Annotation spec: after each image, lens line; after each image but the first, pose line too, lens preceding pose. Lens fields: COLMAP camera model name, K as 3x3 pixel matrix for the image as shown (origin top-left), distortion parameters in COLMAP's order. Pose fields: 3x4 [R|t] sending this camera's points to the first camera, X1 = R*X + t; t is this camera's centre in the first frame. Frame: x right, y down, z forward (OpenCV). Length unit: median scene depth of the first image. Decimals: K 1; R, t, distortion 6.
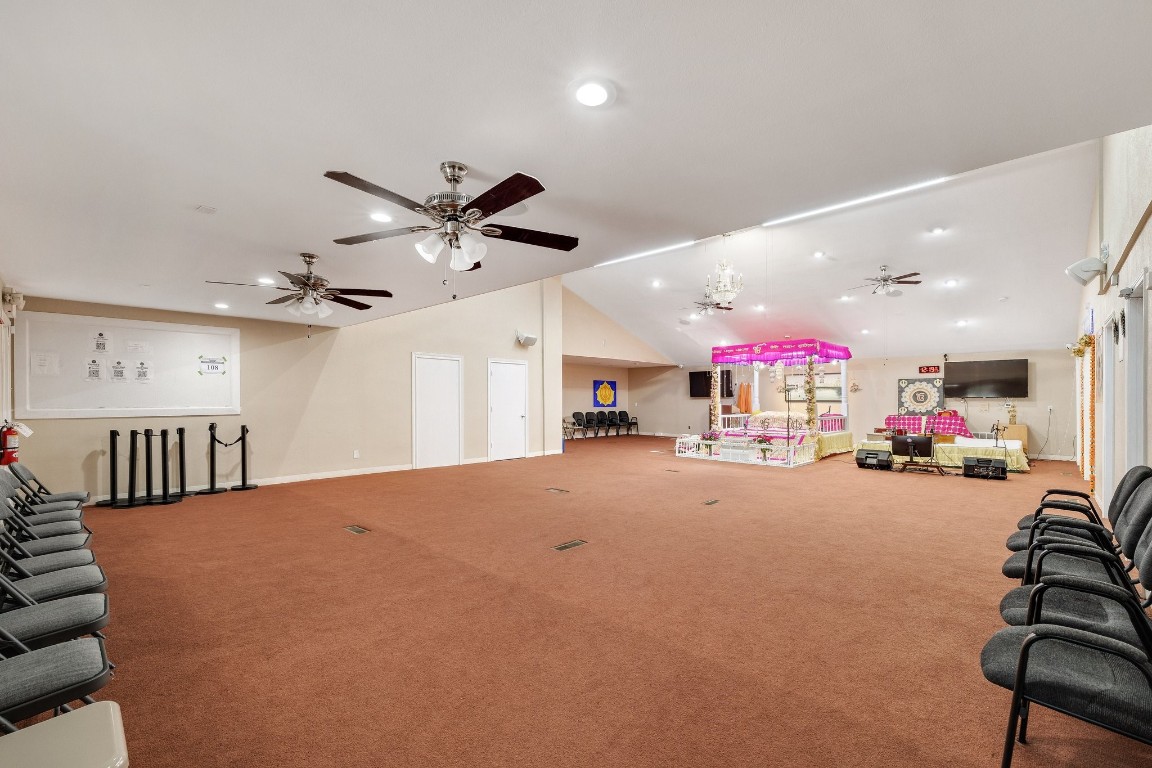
lens RADIAL K [[489.9, 0, 580.5], [0, 489.9, 391.2], [0, 0, 1]] dist [-0.000605, -0.000066]
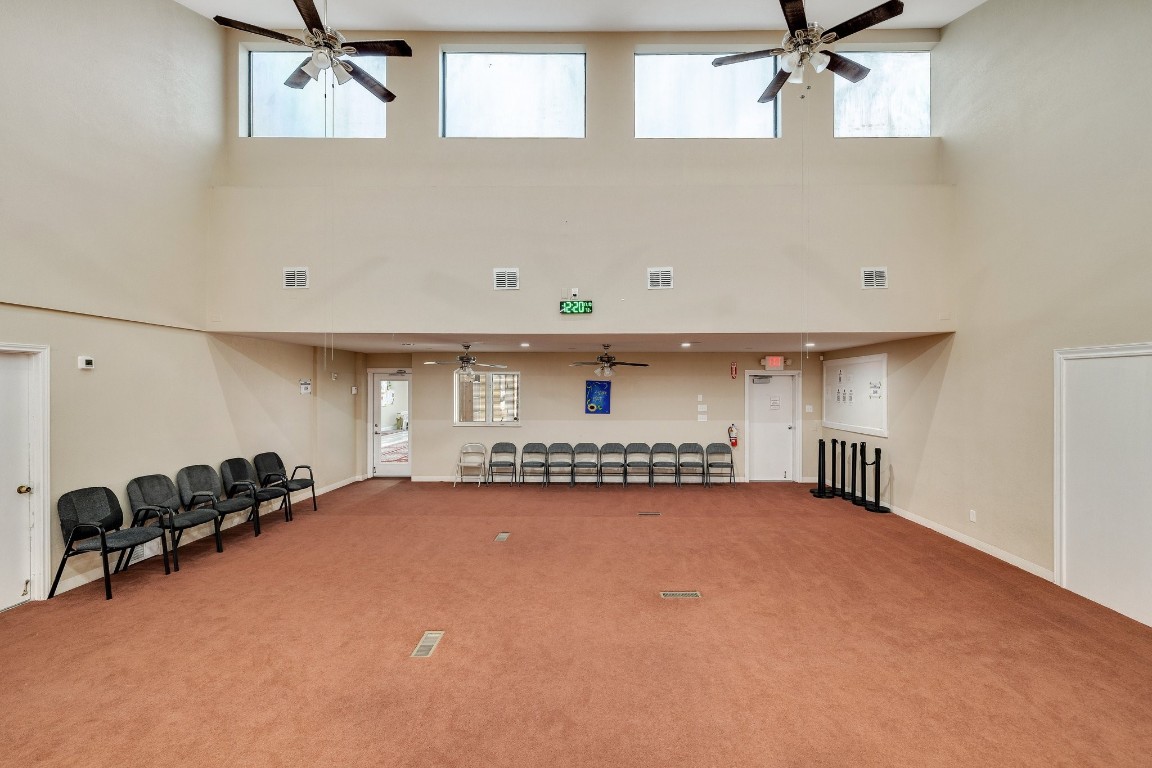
lens RADIAL K [[489.9, 0, 580.5], [0, 489.9, 391.2], [0, 0, 1]] dist [-0.000605, -0.000066]
pose [[-0.729578, -0.001507, -0.683895, 0.487269], [-0.000373, 0.999998, -0.001806, -0.048010], [0.683897, -0.001063, -0.729578, 1.358504]]
